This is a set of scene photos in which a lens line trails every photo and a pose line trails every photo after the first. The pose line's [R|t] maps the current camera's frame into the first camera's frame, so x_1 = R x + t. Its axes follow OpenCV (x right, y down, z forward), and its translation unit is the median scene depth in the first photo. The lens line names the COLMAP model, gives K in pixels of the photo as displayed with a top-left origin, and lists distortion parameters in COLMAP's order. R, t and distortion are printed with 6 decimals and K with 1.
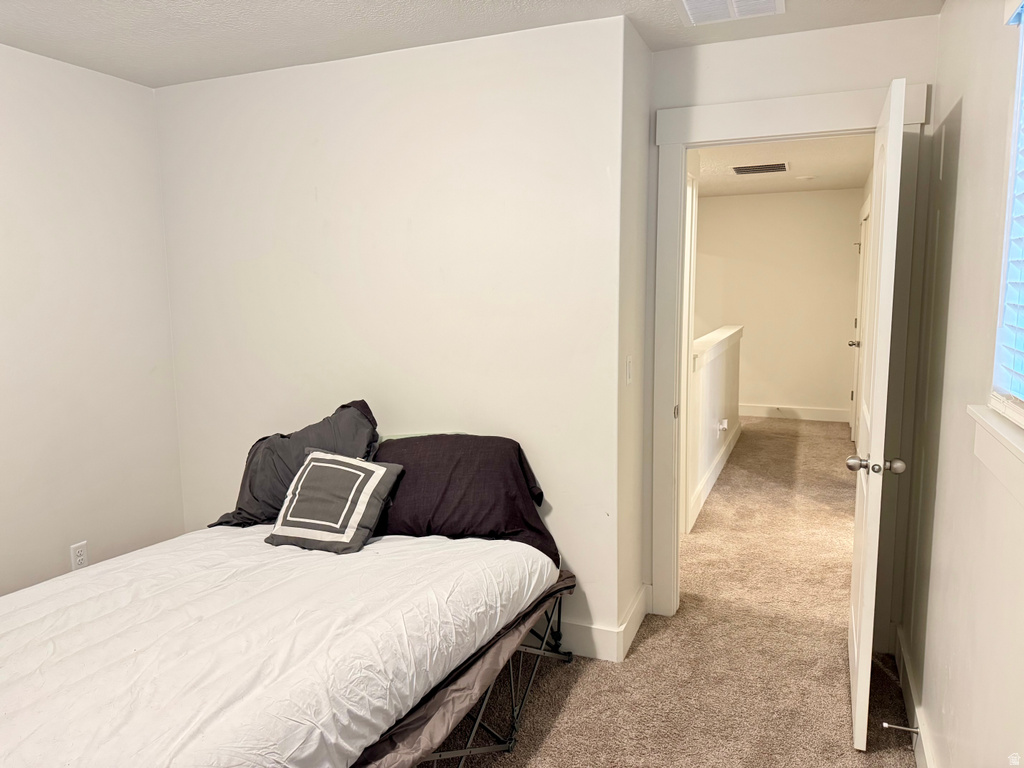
lens RADIAL K [[725.4, 0, 512.0], [0, 725.4, 384.0], [0, 0, 1]] dist [0.099392, -0.146958]
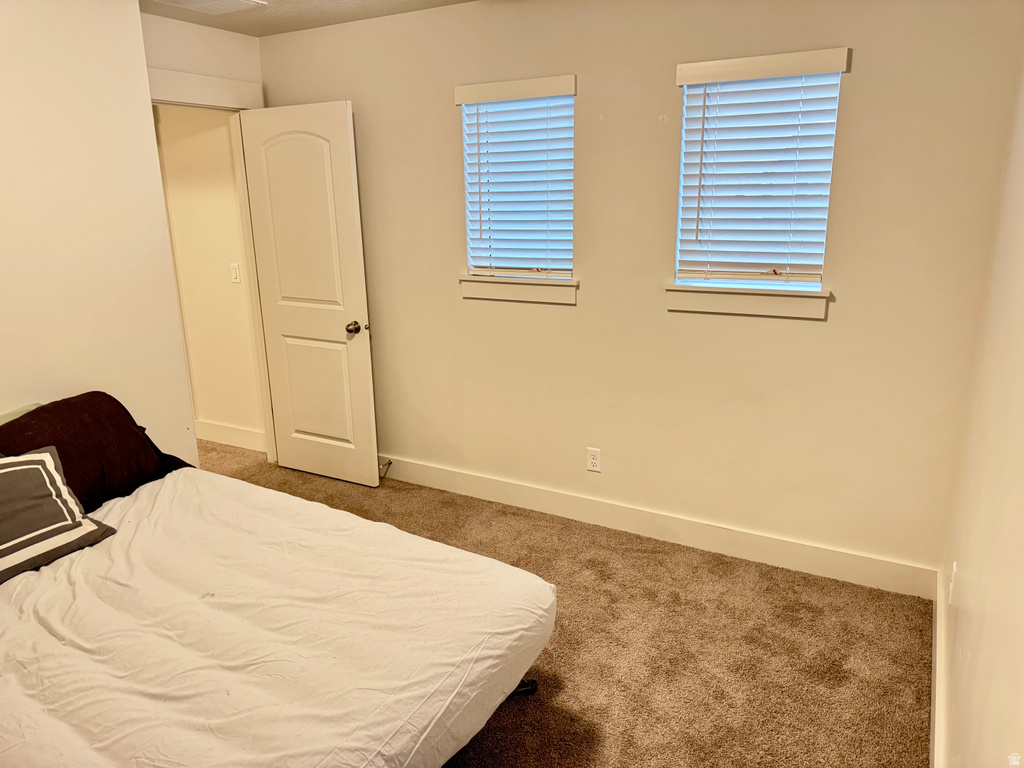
lens RADIAL K [[725.4, 0, 512.0], [0, 725.4, 384.0], [0, 0, 1]] dist [0.099392, -0.146958]
pose [[0.095242, -0.241912, 0.965613, -0.954571], [0.159423, 0.961208, 0.225084, -0.068560], [-0.982605, 0.132503, 0.130113, 0.357107]]
